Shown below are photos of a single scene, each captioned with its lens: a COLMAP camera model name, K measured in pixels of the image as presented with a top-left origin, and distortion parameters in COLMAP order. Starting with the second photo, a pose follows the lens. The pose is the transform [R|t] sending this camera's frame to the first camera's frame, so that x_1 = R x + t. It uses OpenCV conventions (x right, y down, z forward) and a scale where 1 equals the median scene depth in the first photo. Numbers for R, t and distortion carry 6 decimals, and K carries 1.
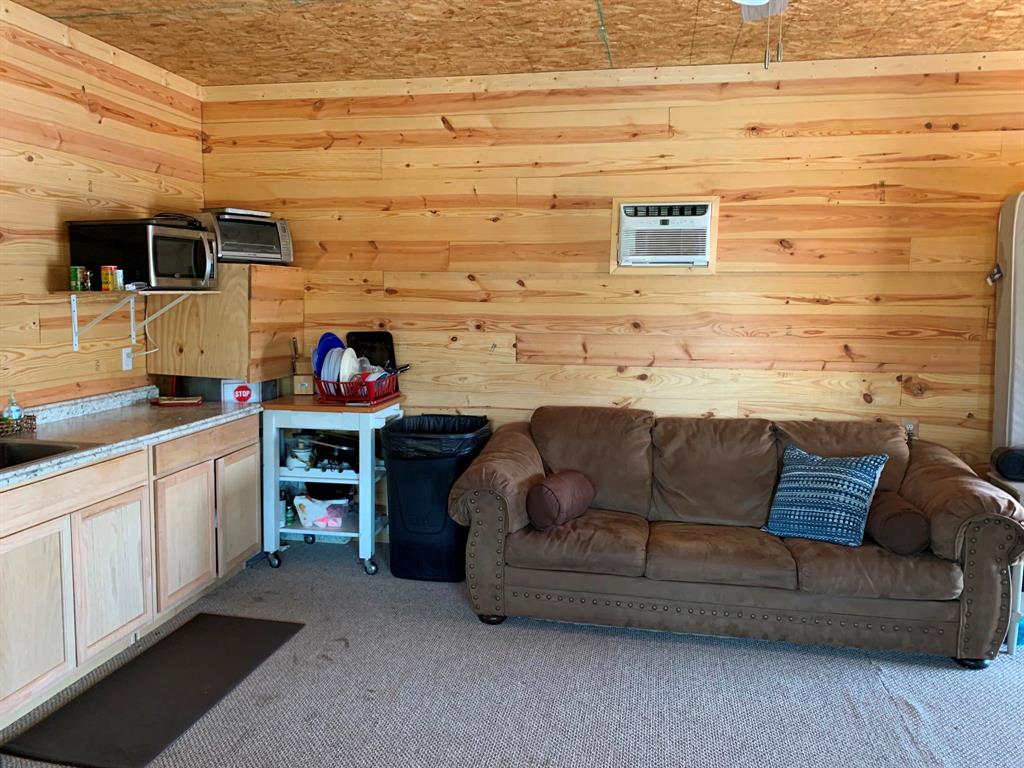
lens RADIAL K [[754.6, 0, 512.0], [0, 754.6, 384.0], [0, 0, 1]] dist [0.052164, -0.136897]
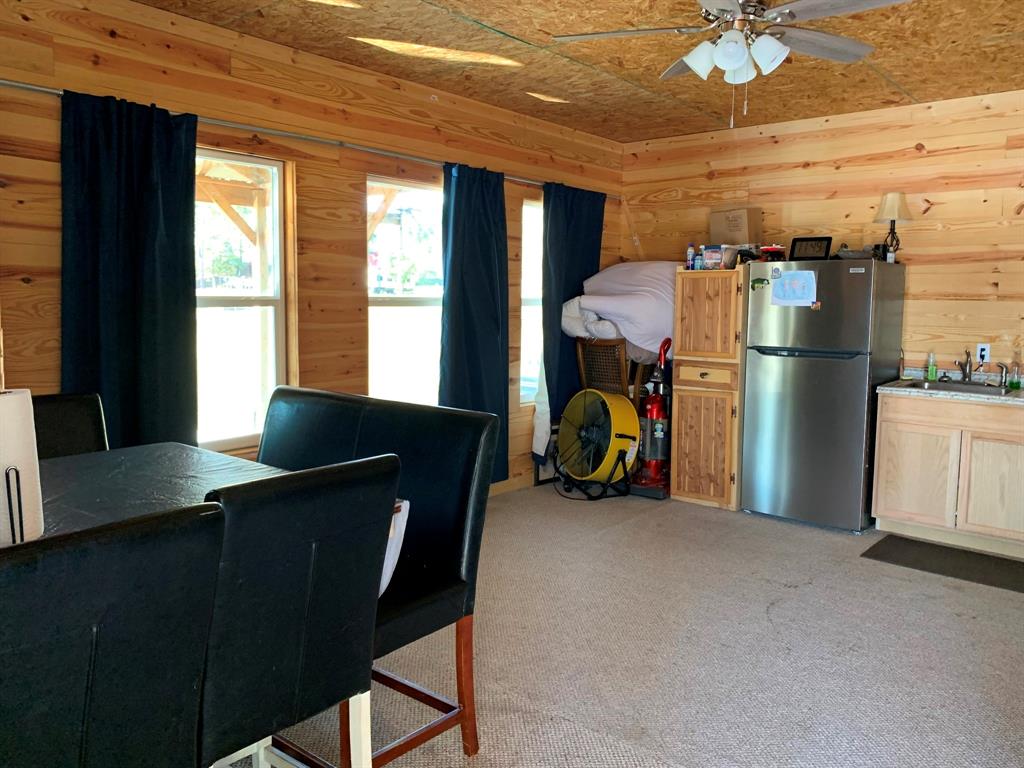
lens RADIAL K [[779.2, 0, 509.7], [0, 779.2, 368.3], [0, 0, 1]] dist [0.059378, -0.084072]
pose [[-0.495832, 0.067307, -0.865806, 0.855819], [-0.122067, 0.981692, 0.146222, -0.052823], [0.859797, 0.178188, -0.478538, 0.621162]]
